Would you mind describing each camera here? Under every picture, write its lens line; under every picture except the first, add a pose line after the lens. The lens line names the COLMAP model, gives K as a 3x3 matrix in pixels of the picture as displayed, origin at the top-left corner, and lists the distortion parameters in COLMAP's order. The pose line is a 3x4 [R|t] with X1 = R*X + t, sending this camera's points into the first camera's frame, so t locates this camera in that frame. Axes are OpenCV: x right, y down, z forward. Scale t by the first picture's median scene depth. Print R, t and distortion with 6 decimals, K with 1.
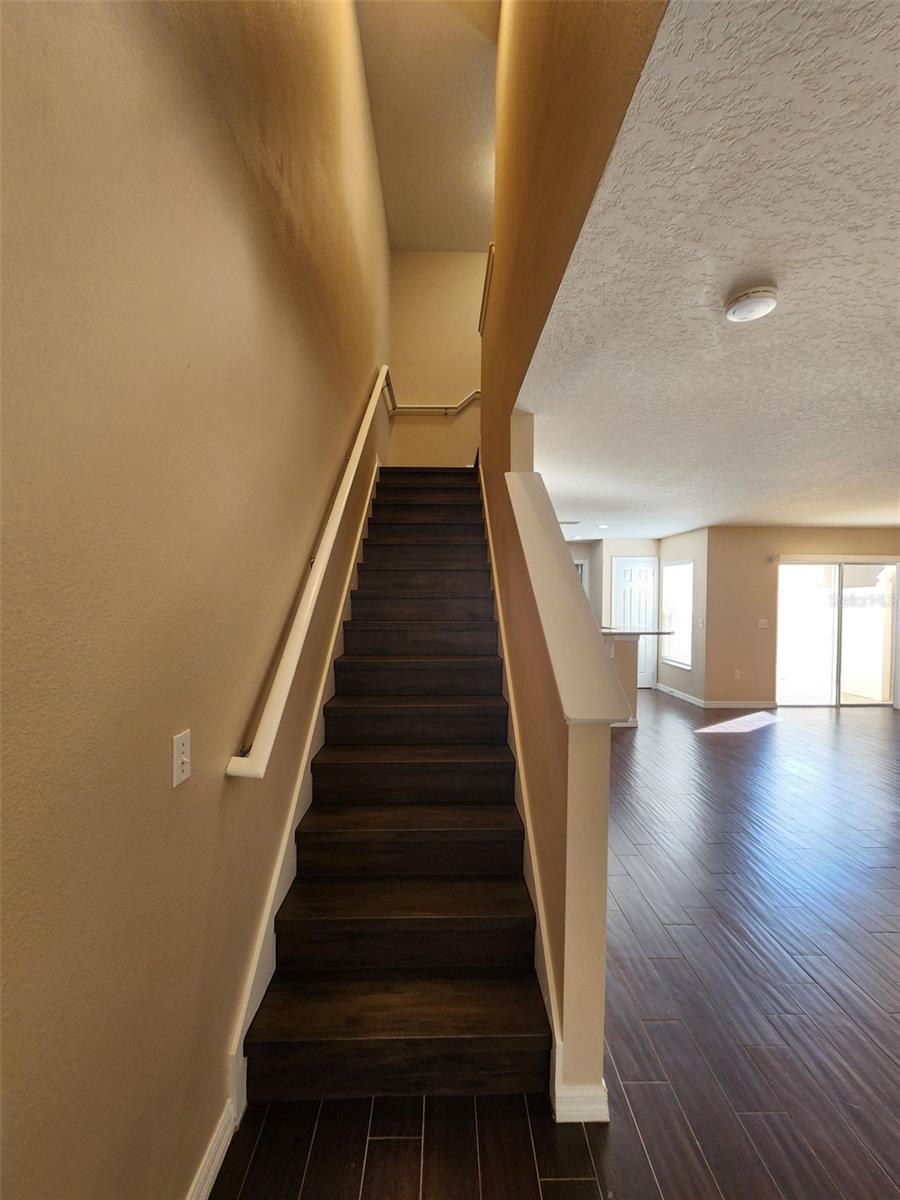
lens RADIAL K [[488.0, 0, 451.7], [0, 488.0, 602.9], [0, 0, 1]] dist [-0.002978, 0.000712]
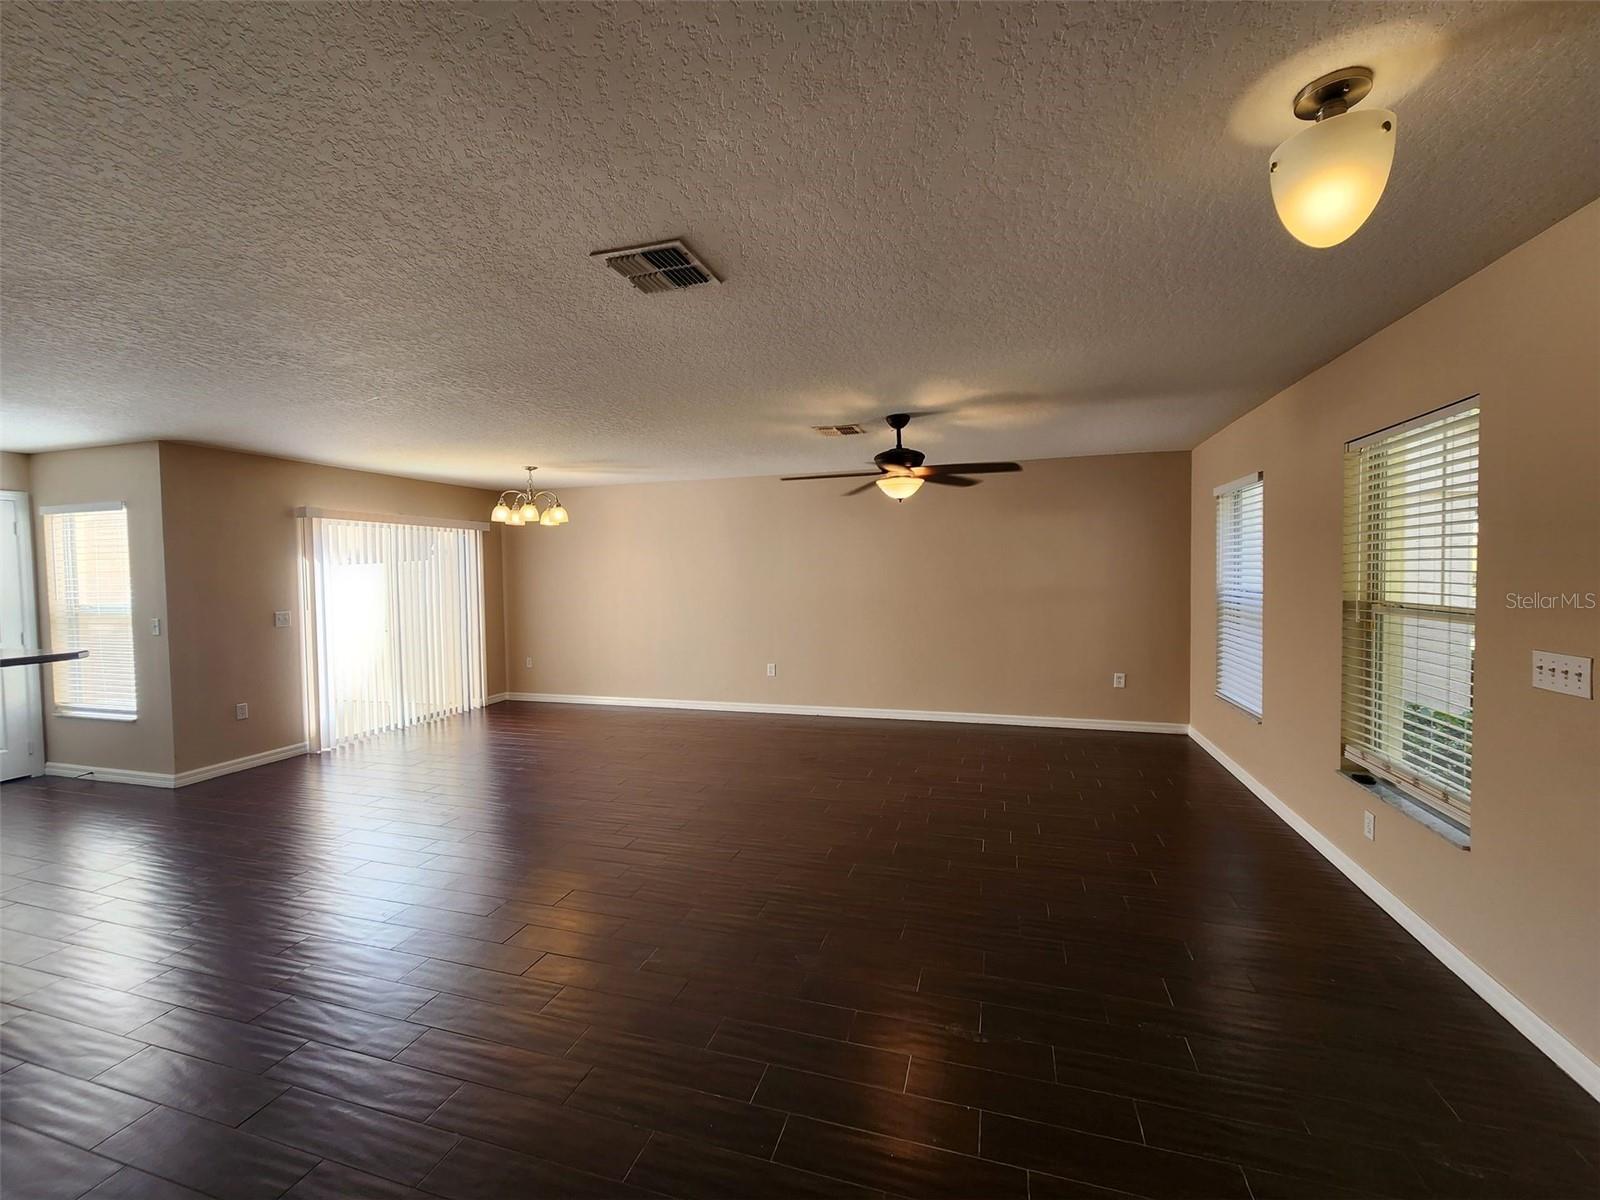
lens RADIAL K [[650.7, 0, 802.5], [0, 650.7, 596.5], [0, 0, 1]] dist [-0.002978, 0.000712]
pose [[0.297993, -0.047005, 0.953410, 0.090714], [0.032212, 0.998713, 0.039170, 0.006556], [-0.954025, 0.019039, 0.299123, 0.207572]]
